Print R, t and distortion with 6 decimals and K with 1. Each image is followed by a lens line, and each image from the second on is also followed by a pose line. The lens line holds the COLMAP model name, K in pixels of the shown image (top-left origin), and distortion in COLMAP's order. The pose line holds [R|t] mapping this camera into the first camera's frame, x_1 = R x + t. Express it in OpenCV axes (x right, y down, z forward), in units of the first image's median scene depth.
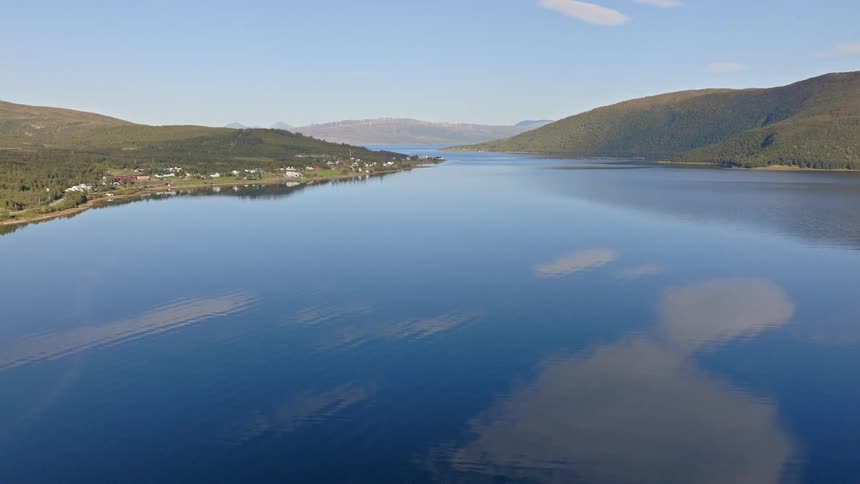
lens RADIAL K [[726.0, 0, 430.0], [0, 726.0, 242.0], [0, 0, 1]] dist [0.007654, -0.001254]
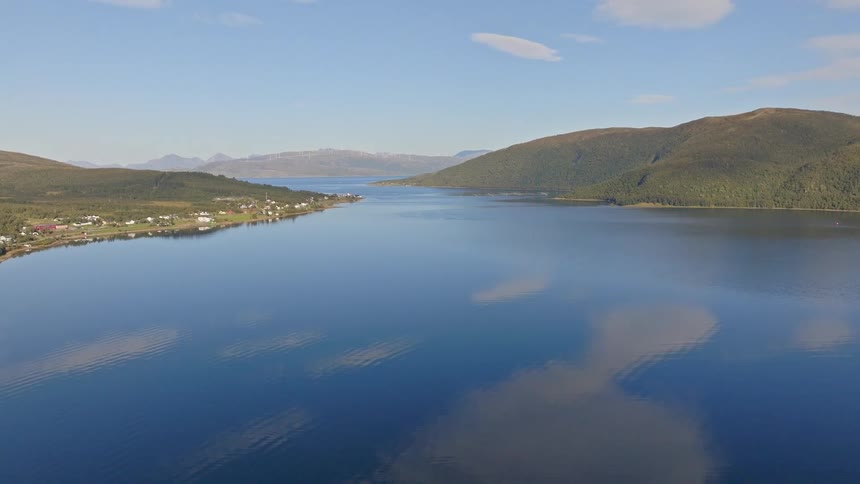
lens RADIAL K [[723.1, 0, 435.6], [0, 723.1, 241.3], [0, 0, 1]] dist [-0.018941, 0.040666]
pose [[0.995888, -0.018105, 0.088764, 0.049531], [0.021824, 0.998917, -0.041103, -0.006209], [-0.087924, 0.042871, 0.995204, -0.093444]]
